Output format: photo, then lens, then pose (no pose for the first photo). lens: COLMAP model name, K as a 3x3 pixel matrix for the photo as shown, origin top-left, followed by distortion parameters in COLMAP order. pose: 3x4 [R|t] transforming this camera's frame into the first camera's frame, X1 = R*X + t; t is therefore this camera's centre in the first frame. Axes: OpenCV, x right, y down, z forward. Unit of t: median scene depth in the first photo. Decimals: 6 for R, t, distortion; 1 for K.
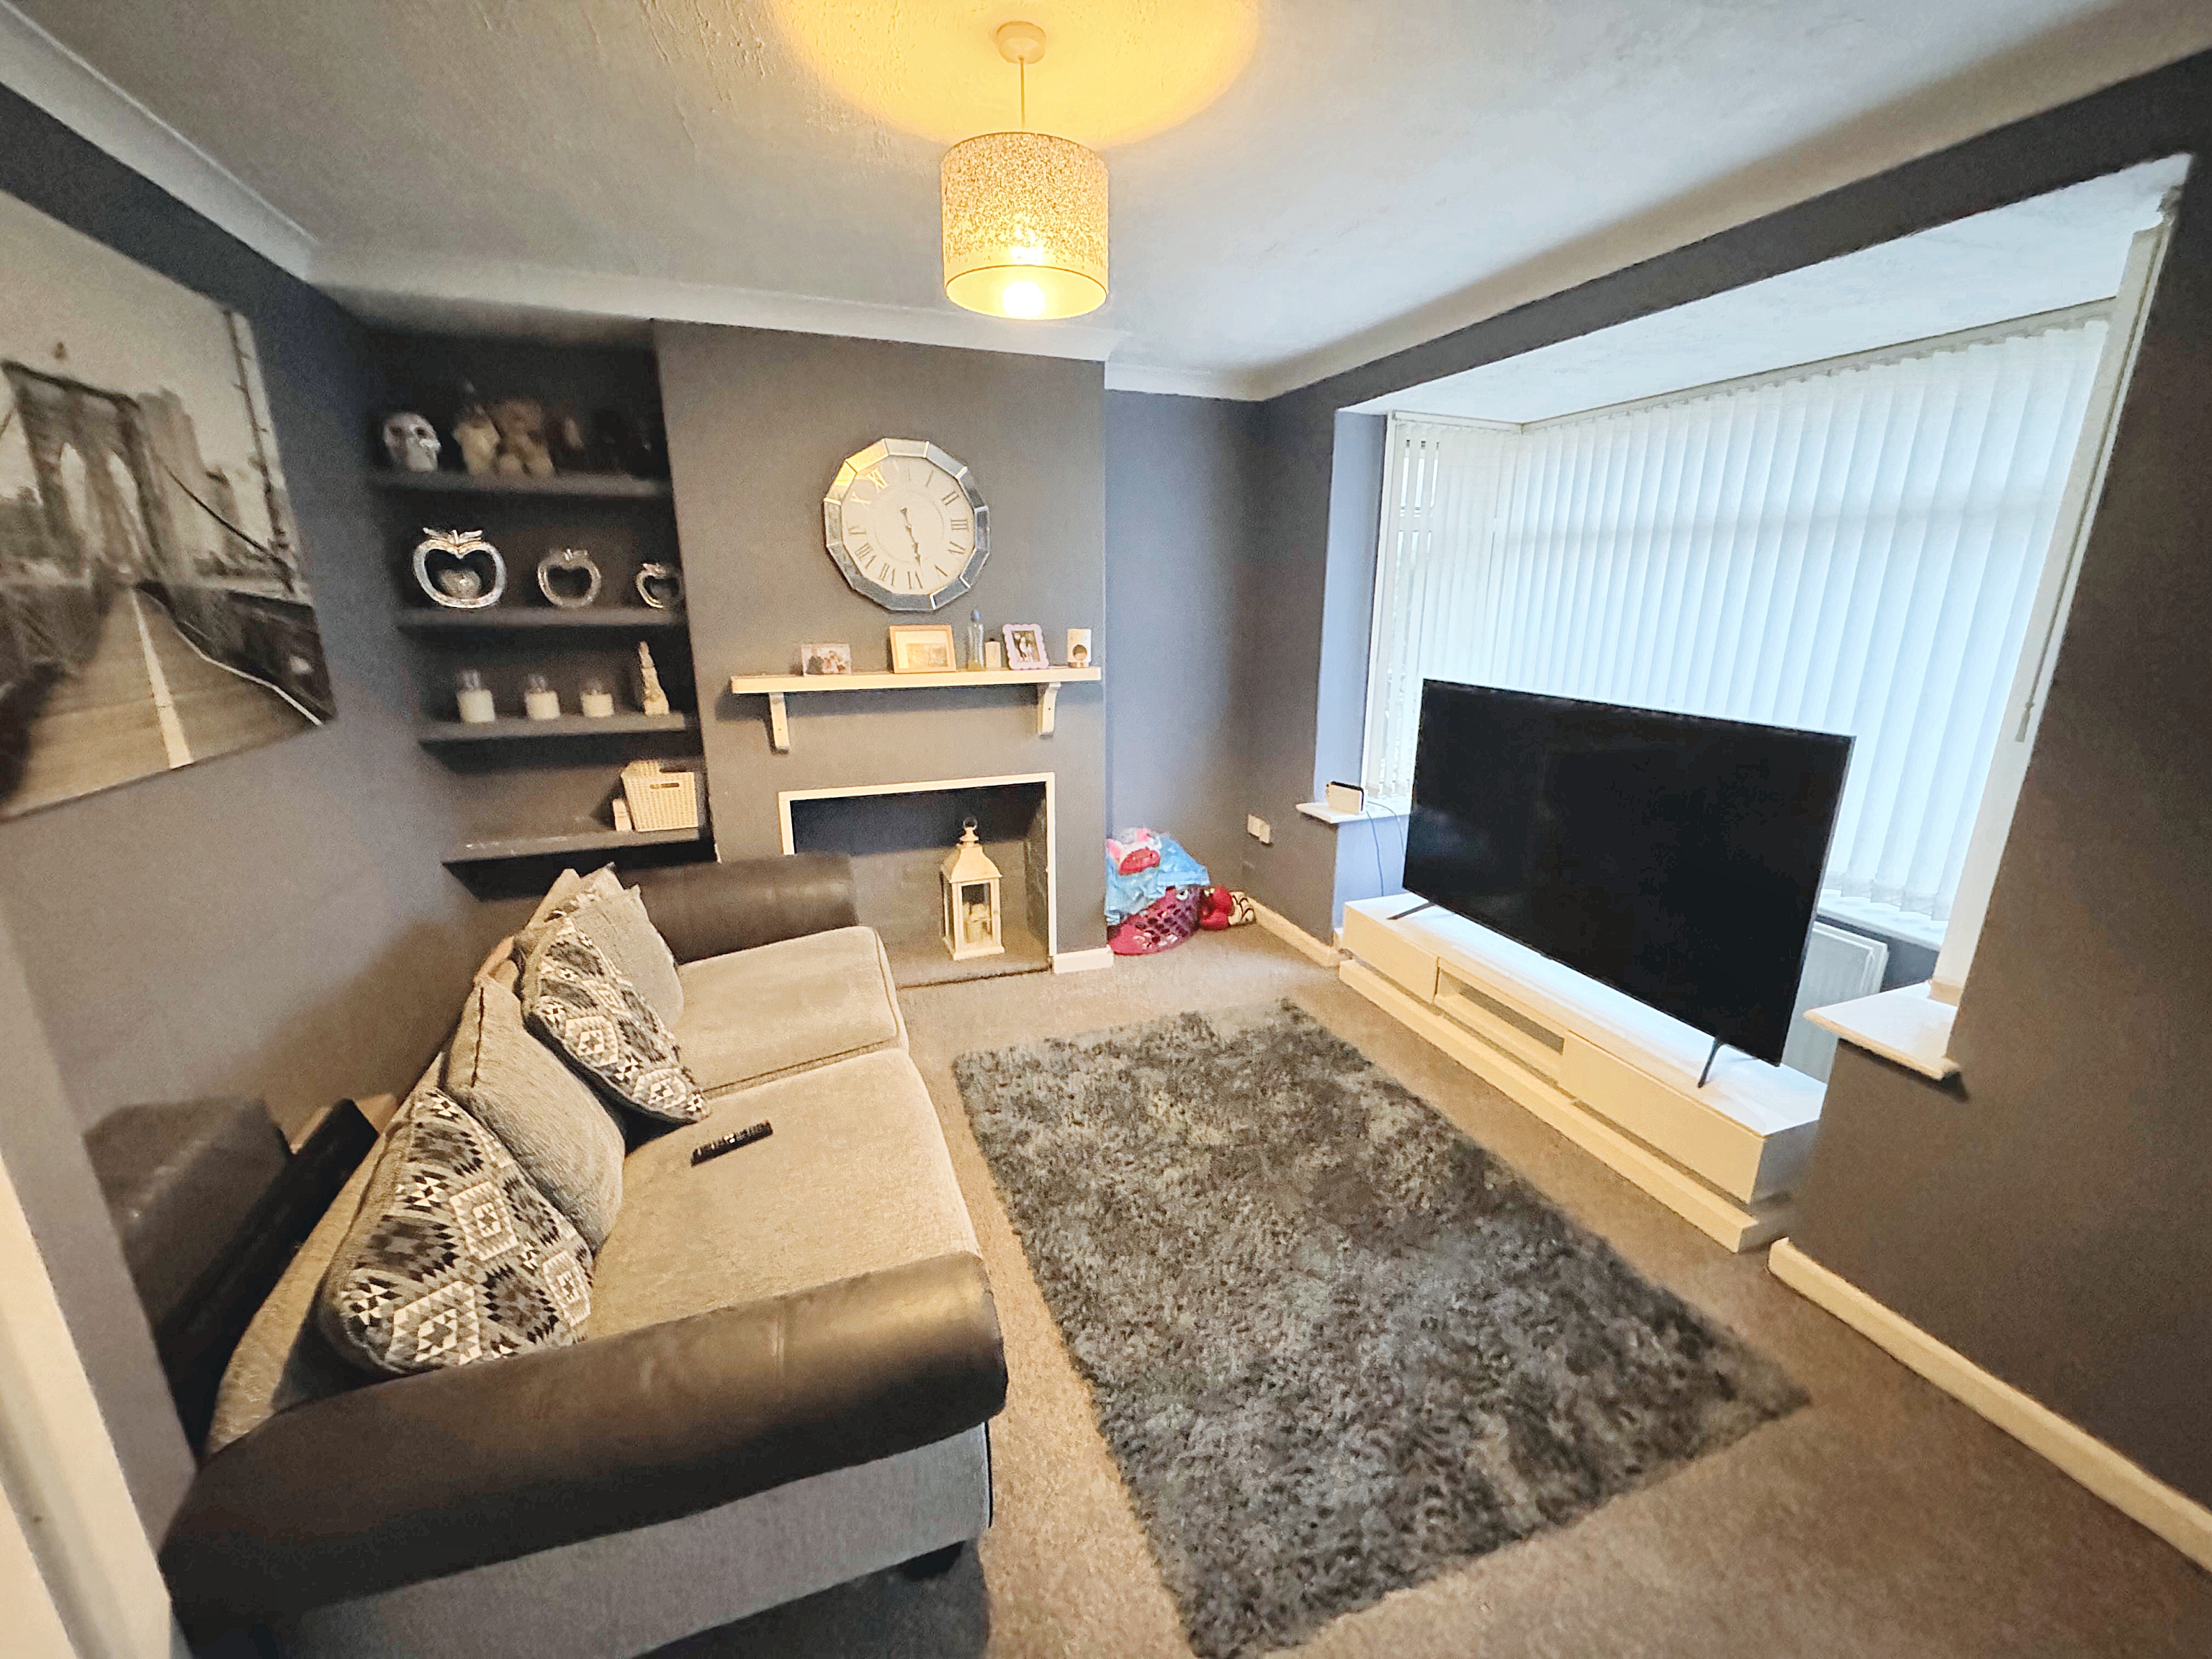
lens RADIAL K [[881.4, 0, 1105.2], [0, 881.4, 825.7], [0, 0, 1]] dist [-0.002082, 0.000753]
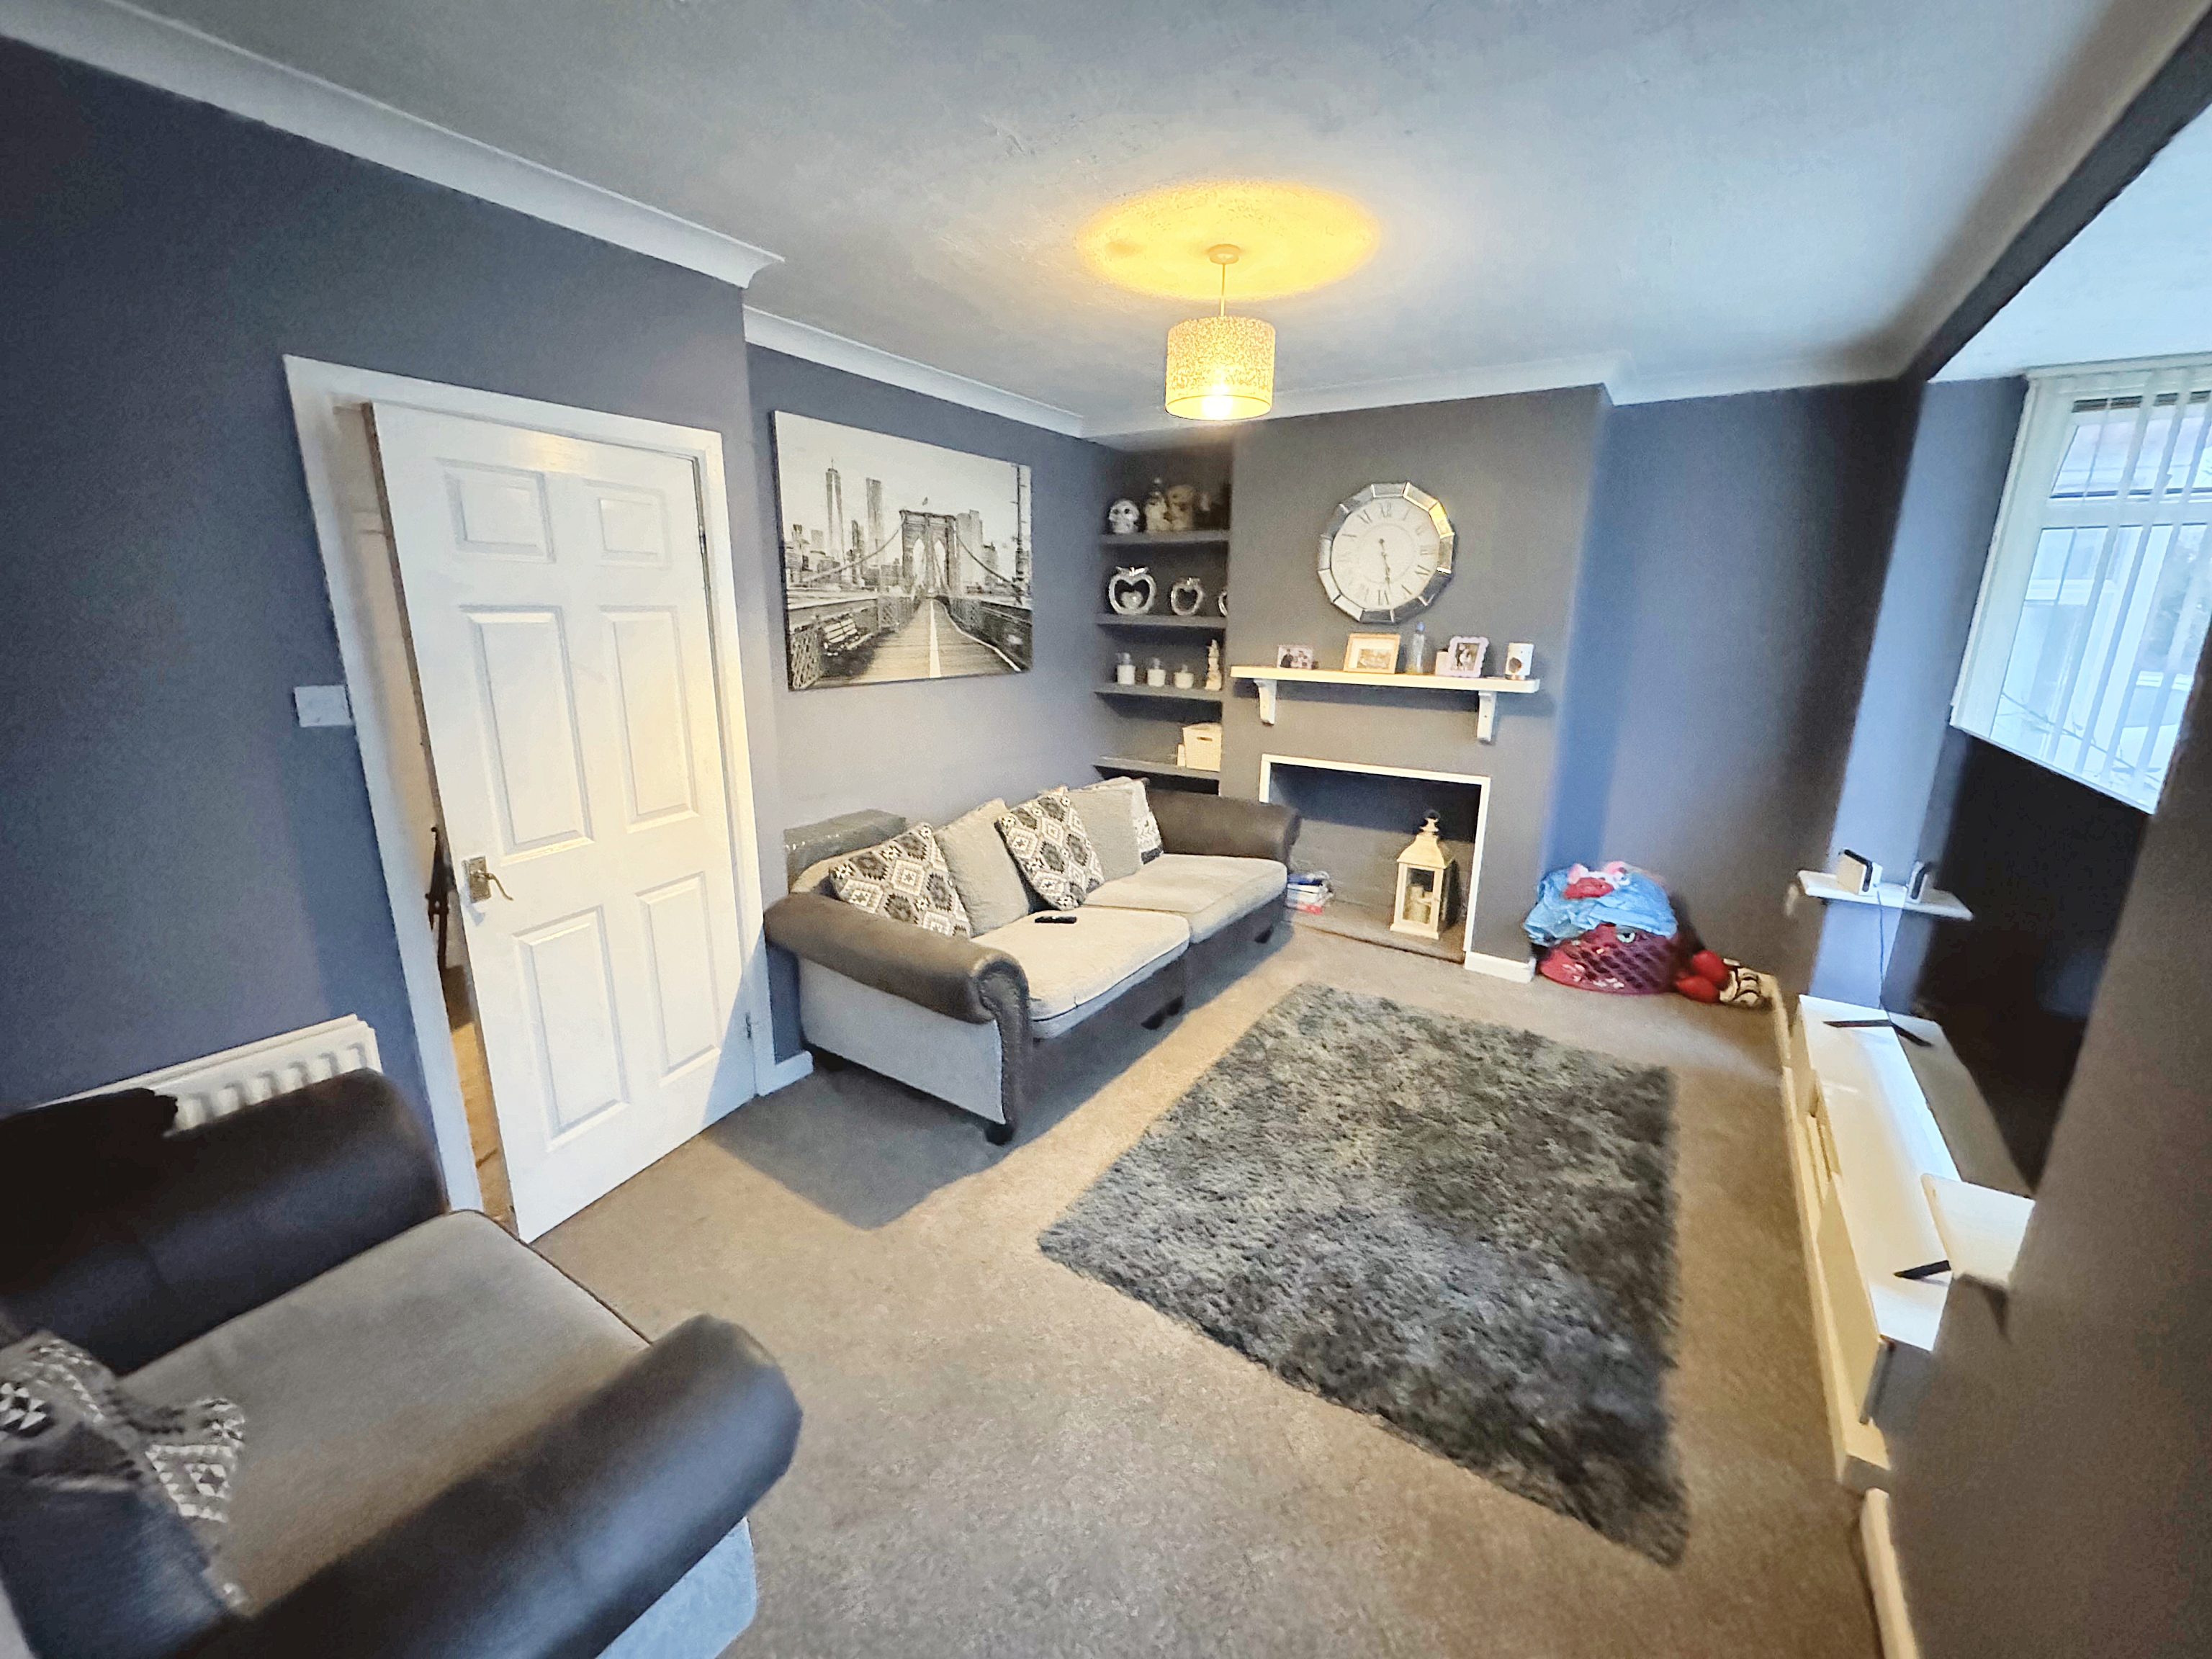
lens RADIAL K [[881.4, 0, 1111.9], [0, 881.4, 828.1], [0, 0, 1]] dist [-0.002082, 0.000753]
pose [[0.597741, 0.199473, -0.776477, 0.596122], [-0.219306, 0.972292, 0.080953, 0.014254], [0.771110, 0.121897, 0.624925, -0.006818]]
